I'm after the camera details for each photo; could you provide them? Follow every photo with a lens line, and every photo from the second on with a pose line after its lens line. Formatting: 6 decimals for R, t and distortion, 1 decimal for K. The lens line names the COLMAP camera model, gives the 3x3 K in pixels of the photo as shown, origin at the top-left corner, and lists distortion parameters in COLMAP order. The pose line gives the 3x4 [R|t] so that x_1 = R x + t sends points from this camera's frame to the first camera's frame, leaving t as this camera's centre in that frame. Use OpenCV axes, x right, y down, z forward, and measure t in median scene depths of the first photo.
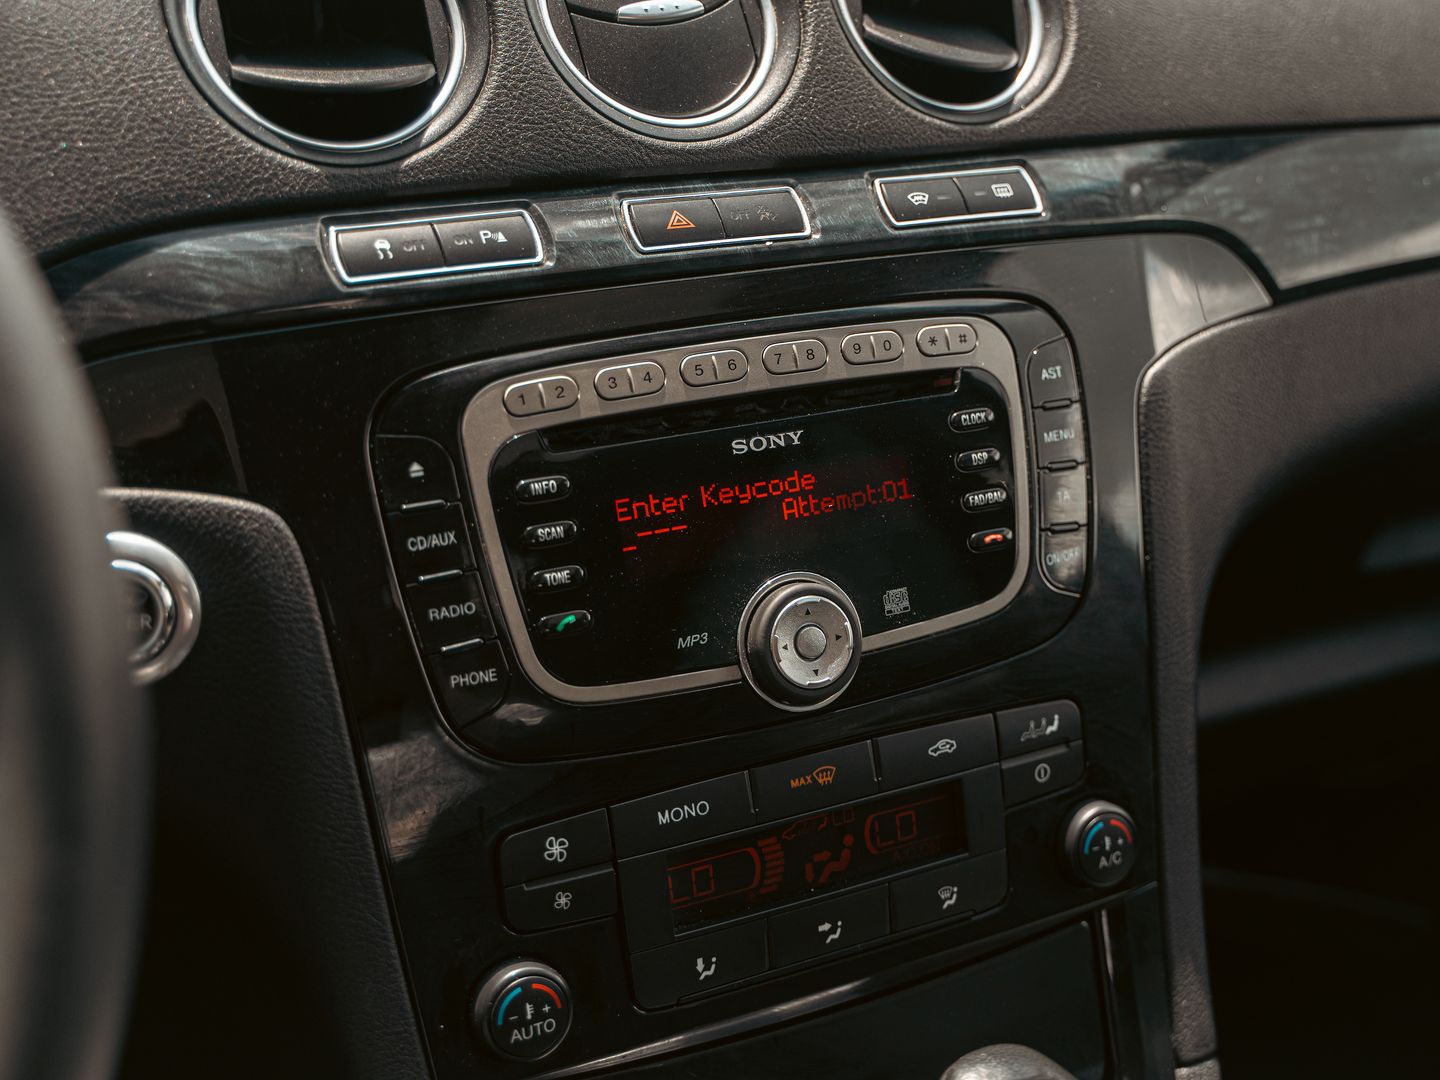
lens RADIAL K [[1777.7, 0, 720.0], [0, 1777.7, 540.0], [0, 0, 1]] dist [0.015169, 0.002965]
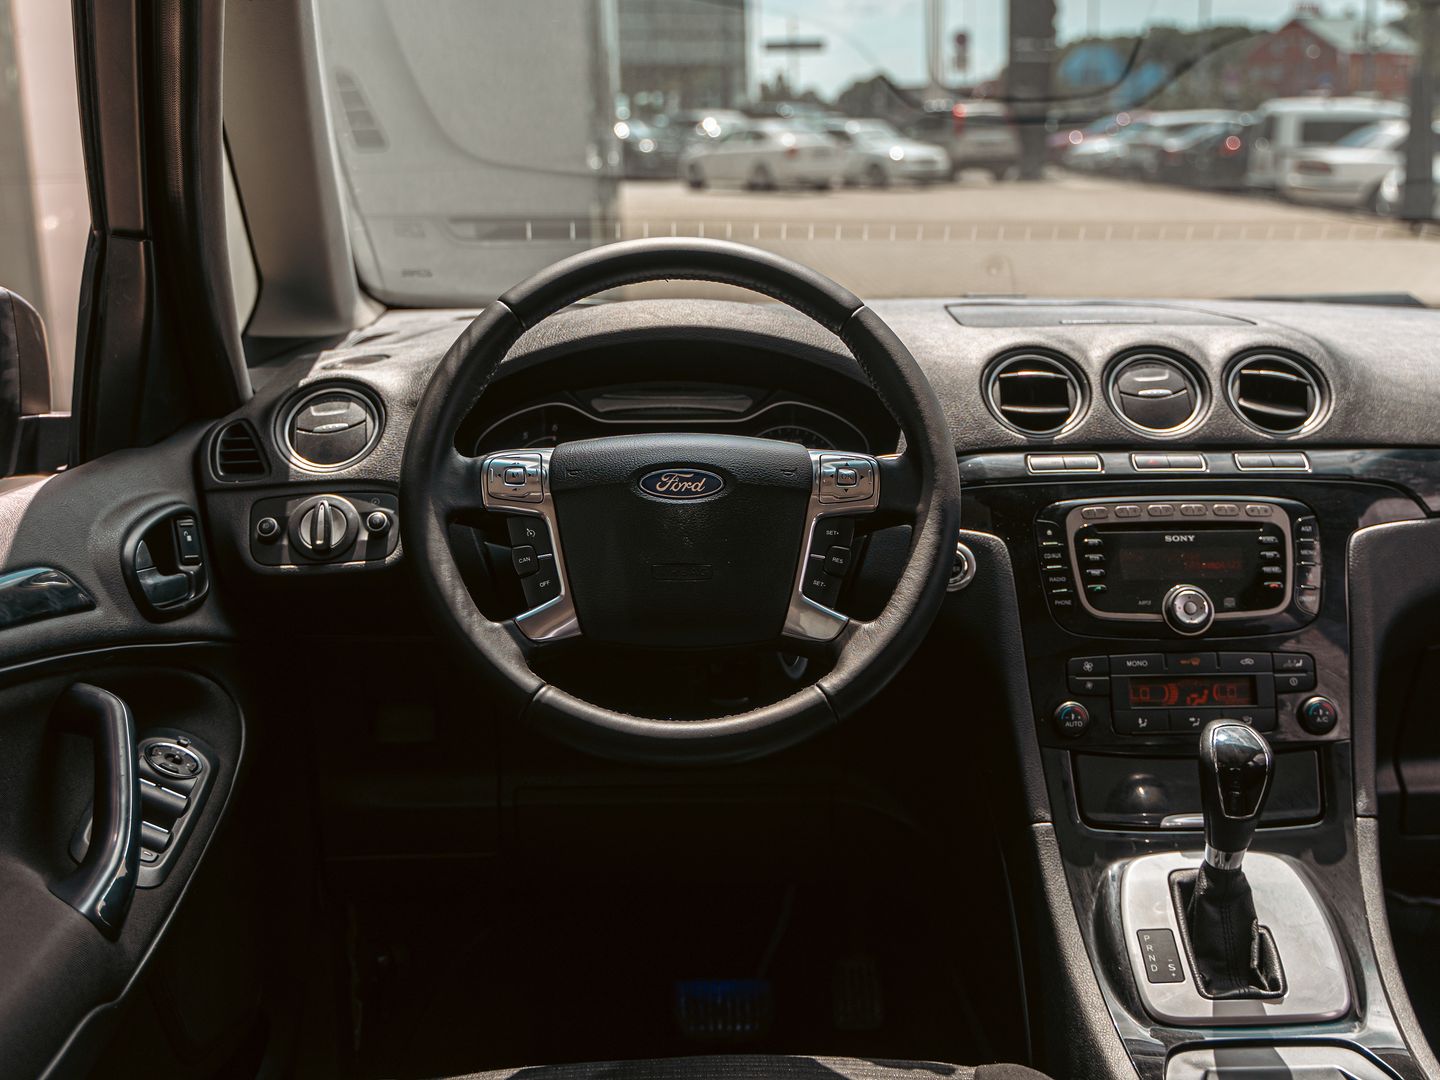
lens RADIAL K [[1881.5, 0, 720.0], [0, 1881.5, 540.0], [0, 0, 1]] dist [-0.034434, -0.028686]
pose [[0.916779, 0.015194, -0.399107, 0.515822], [-0.131386, 0.955132, -0.265443, 0.783993], [0.377167, 0.295790, 0.877641, -1.749705]]
